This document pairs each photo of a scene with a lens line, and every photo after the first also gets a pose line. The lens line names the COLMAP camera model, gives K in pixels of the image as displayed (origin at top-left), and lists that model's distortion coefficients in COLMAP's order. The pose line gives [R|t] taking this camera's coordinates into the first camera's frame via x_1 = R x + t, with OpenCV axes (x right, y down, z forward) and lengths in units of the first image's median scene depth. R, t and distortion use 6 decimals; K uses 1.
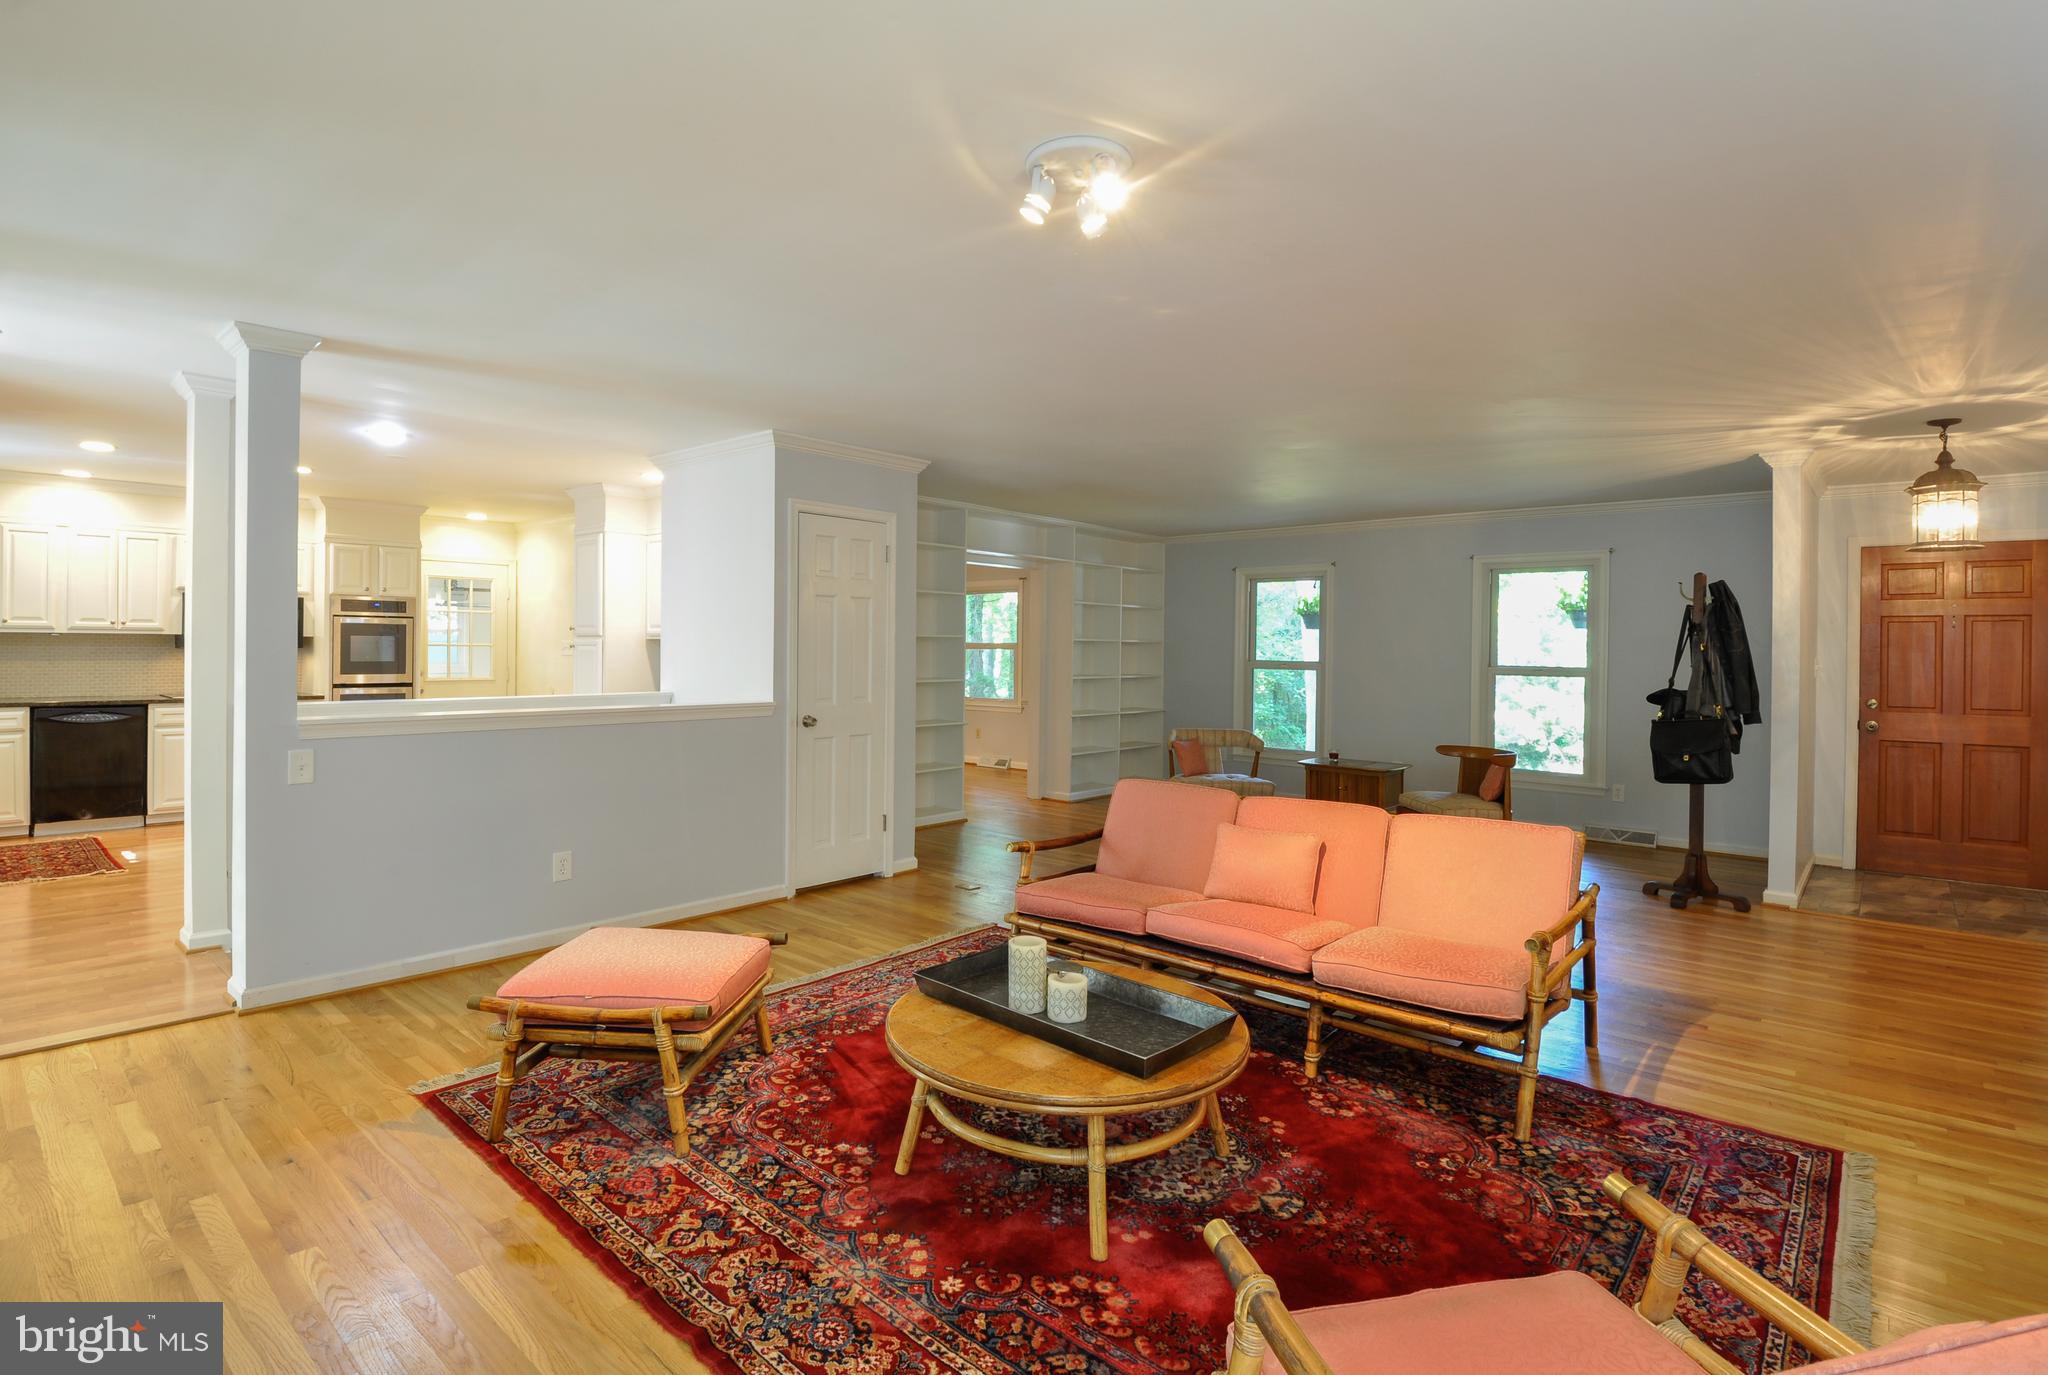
lens RADIAL K [[1000.8, 0, 962.7], [0, 1000.8, 663.5], [0, 0, 1]] dist [-0.036029, 0.000574]
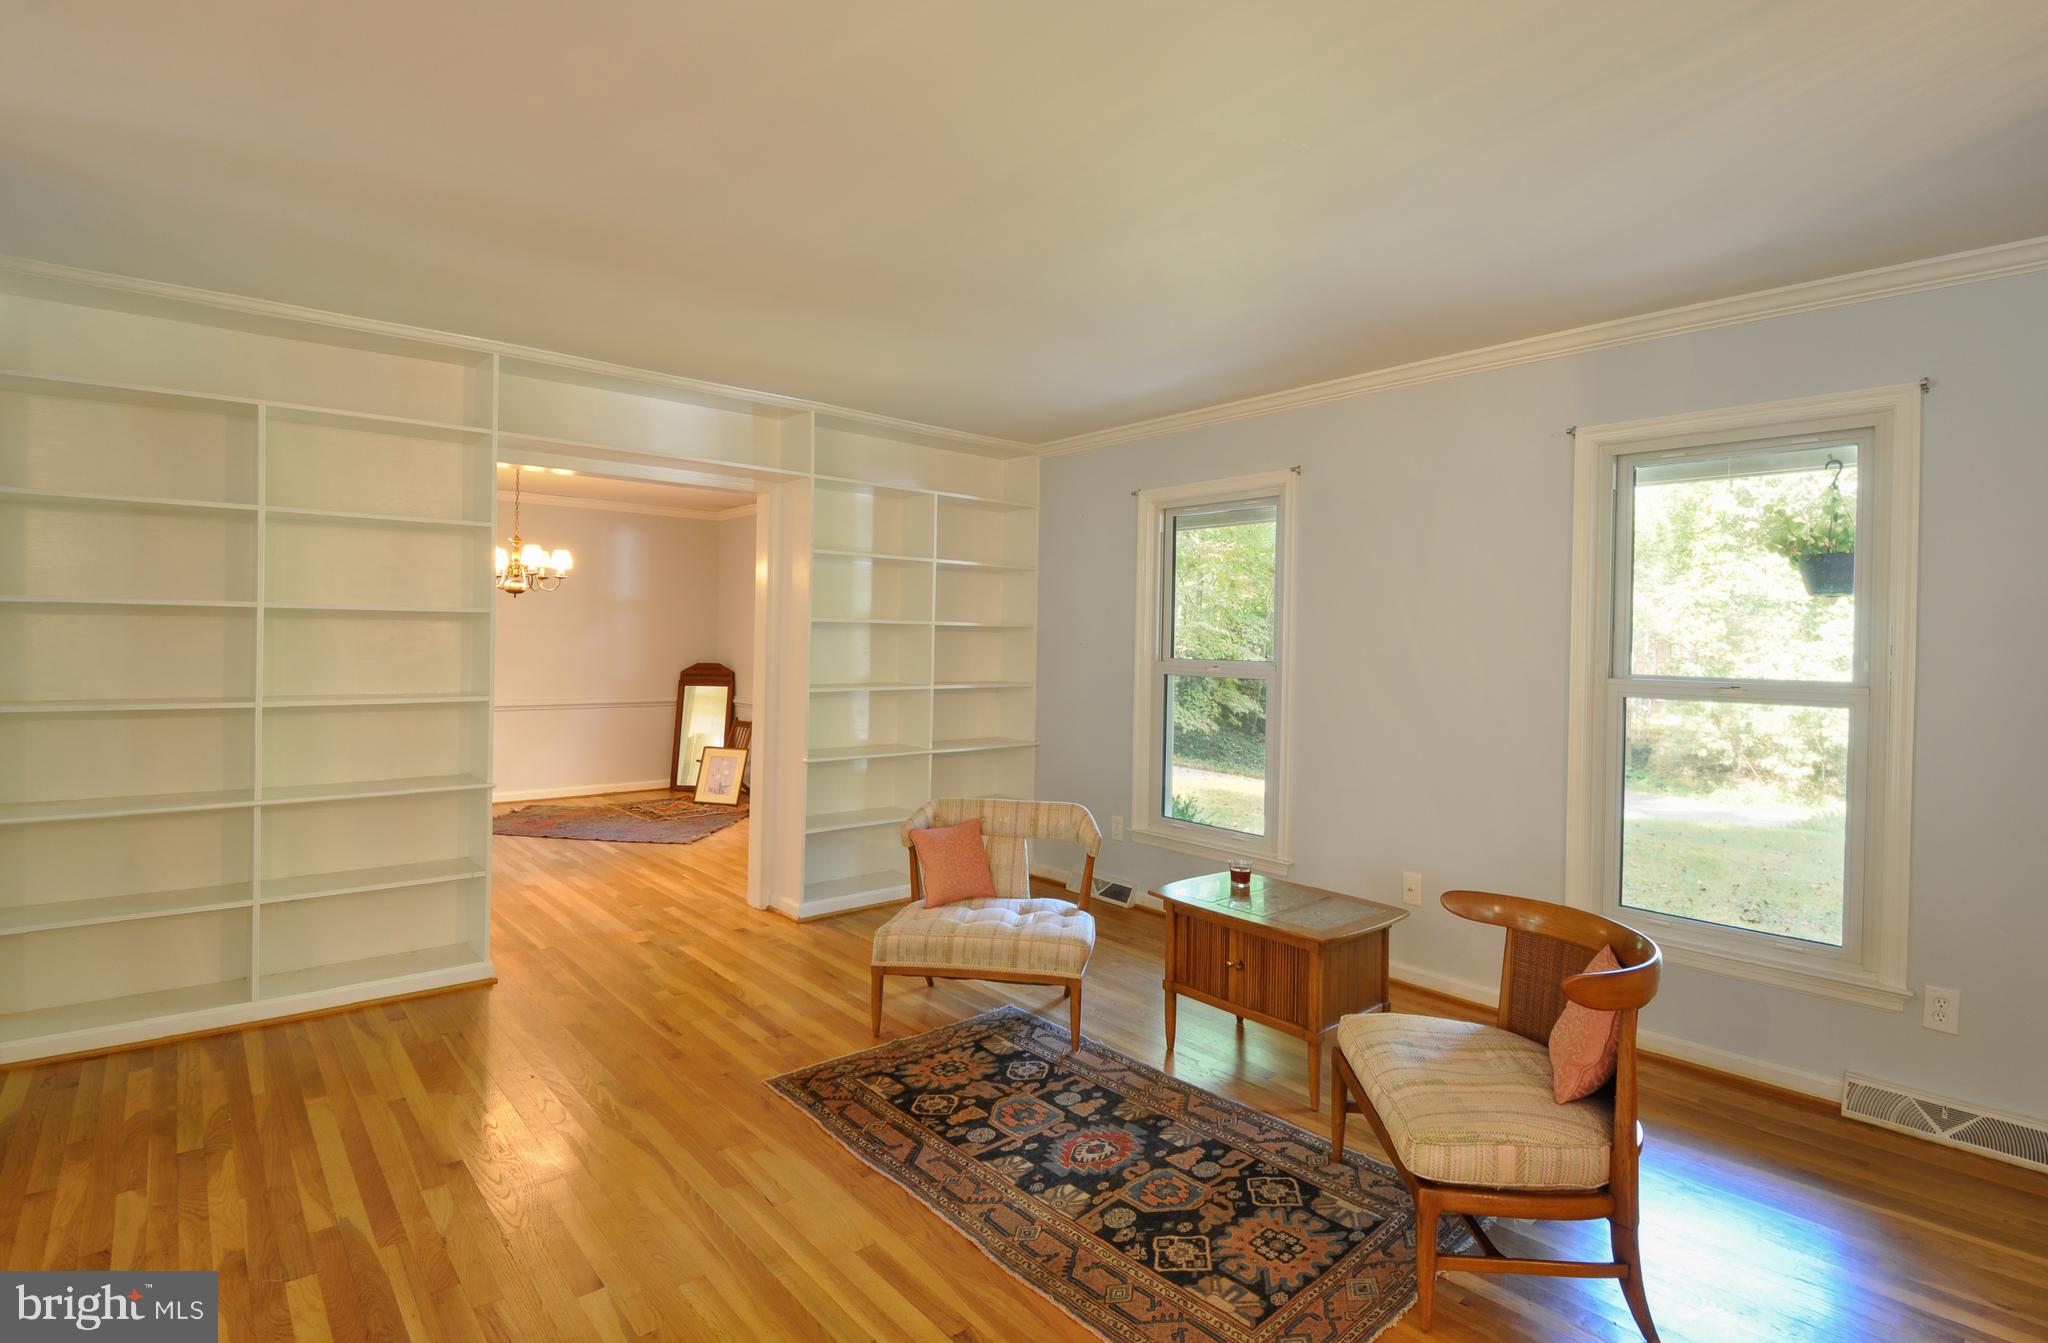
lens RADIAL K [[1001.5, 0, 1022.3], [0, 1001.5, 655.6], [0, 0, 1]] dist [-0.027342, -0.001743]
pose [[0.995947, 0.004149, -0.089848, 0.937525], [-0.004192, 0.999991, -0.000296, -0.016620], [0.089846, 0.000672, 0.995955, 1.622573]]
